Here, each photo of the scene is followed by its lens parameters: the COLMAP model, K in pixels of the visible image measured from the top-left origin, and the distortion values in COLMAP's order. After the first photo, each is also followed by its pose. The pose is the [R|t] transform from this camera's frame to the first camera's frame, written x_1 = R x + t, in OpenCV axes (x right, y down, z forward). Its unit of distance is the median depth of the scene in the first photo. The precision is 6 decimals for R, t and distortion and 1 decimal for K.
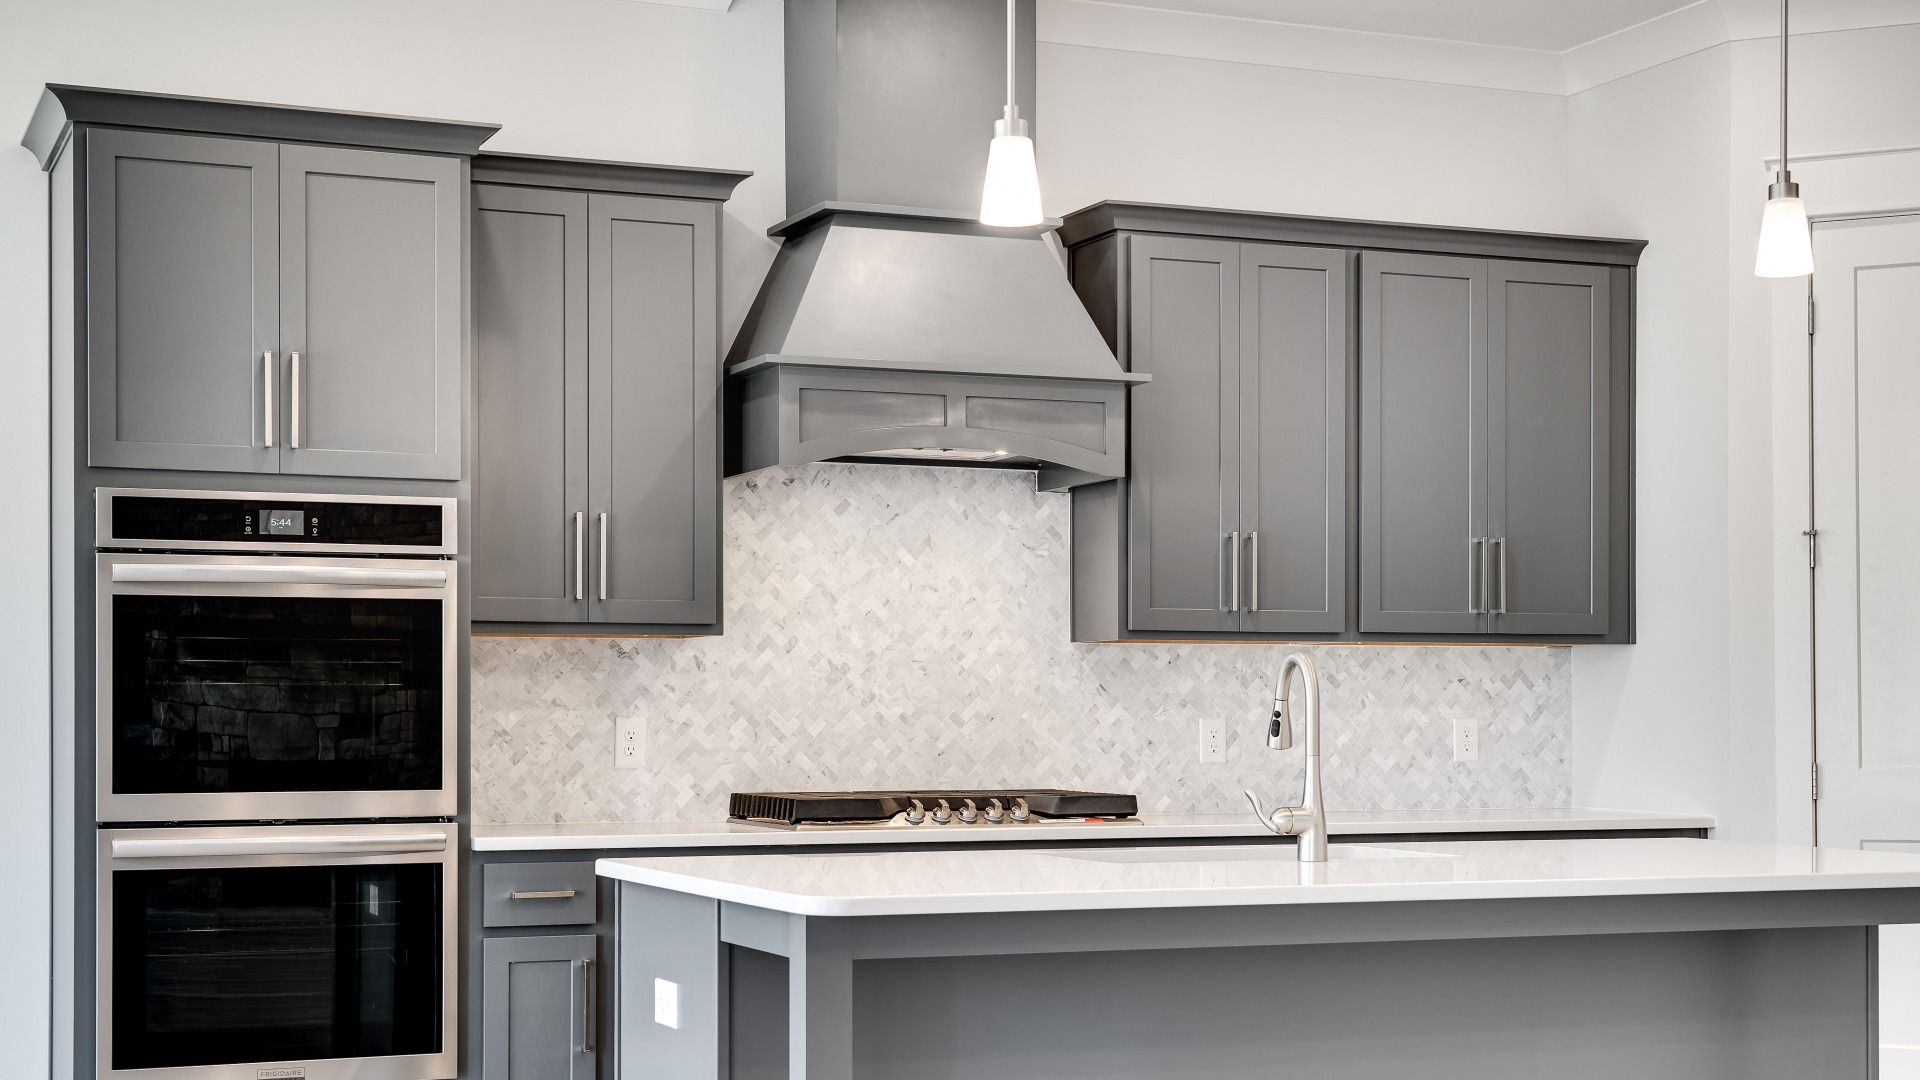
lens RADIAL K [[2799.5, 0, 976.8], [0, 2799.5, 712.4], [0, 0, 1]] dist [0.061034, -0.008312]
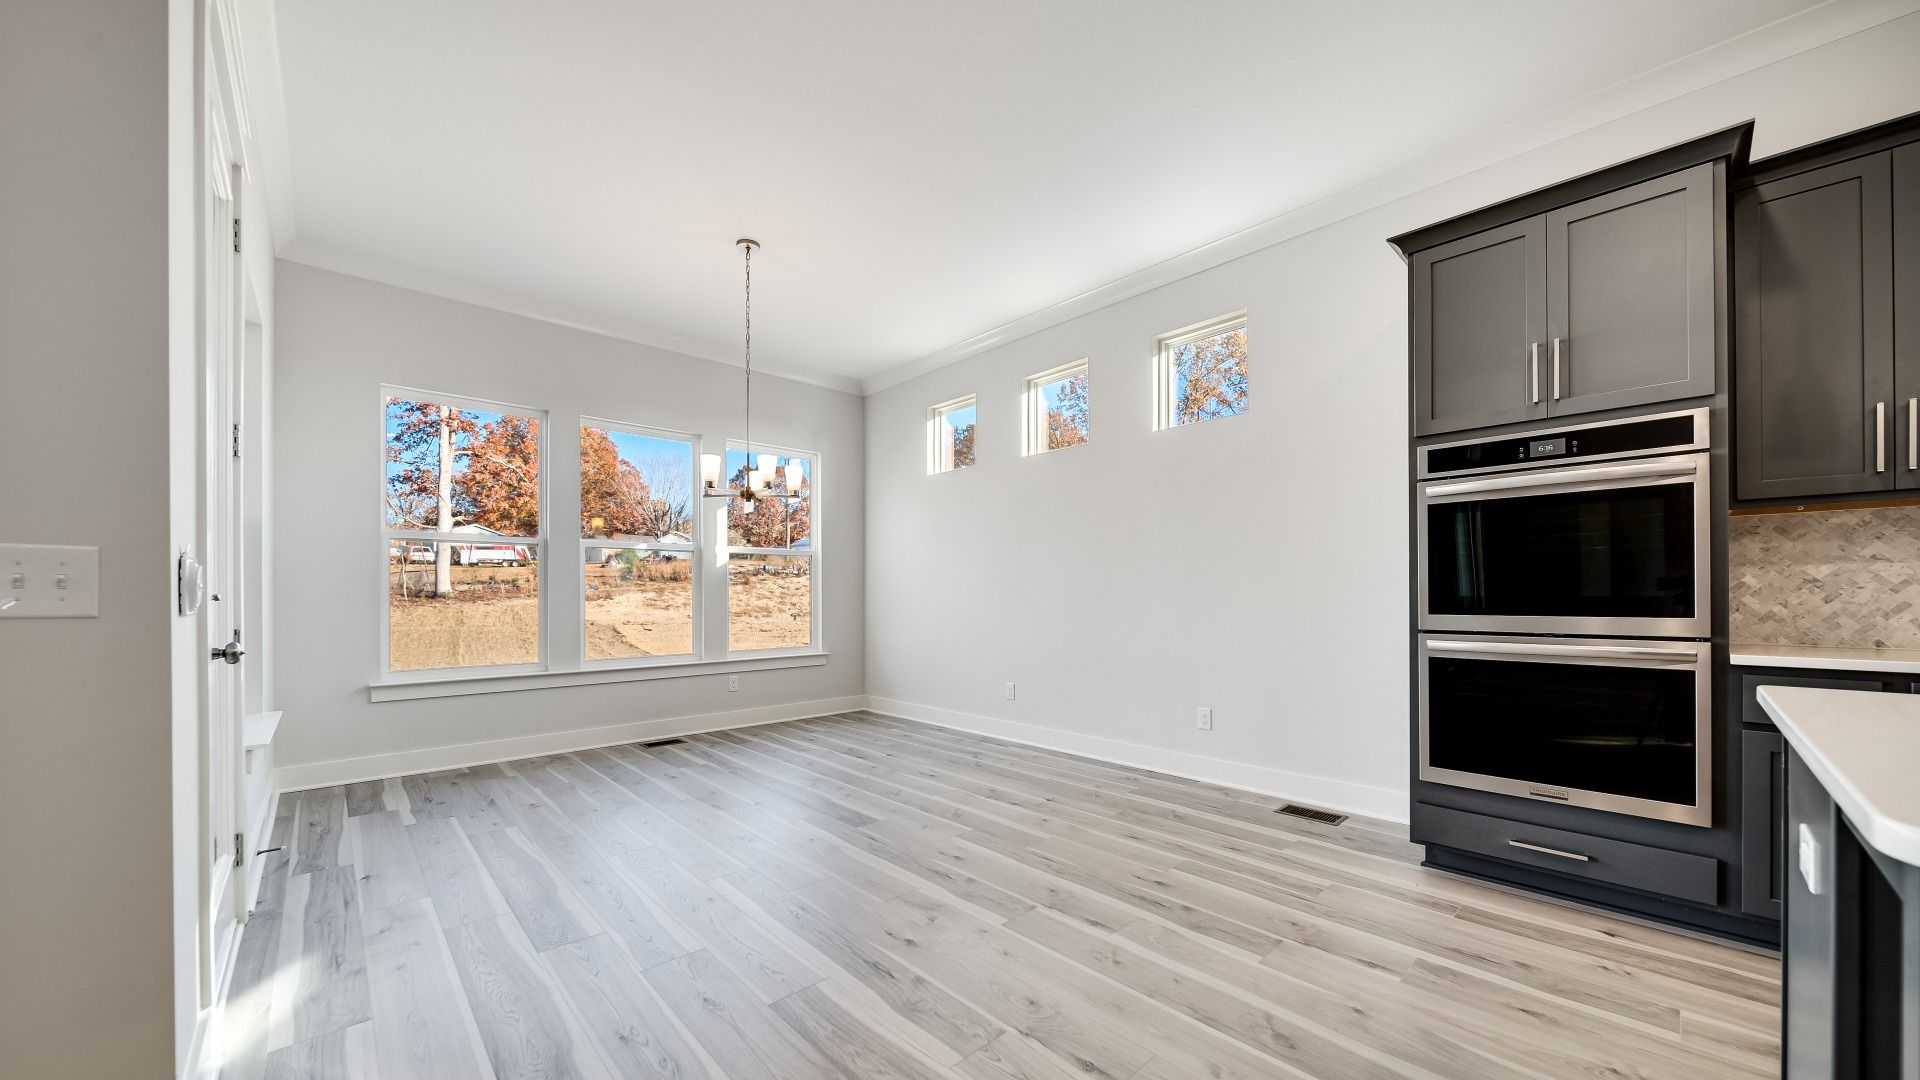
lens RADIAL K [[675.3, 0, 963.0], [0, 675.3, 595.1], [0, 0, 1]] dist [-0.000009, -0.001842]
pose [[0.350236, -0.001562, -0.936660, -0.004348], [0.001821, 0.999998, -0.000987, 0.015715], [0.936660, -0.001360, 0.350238, 0.541726]]
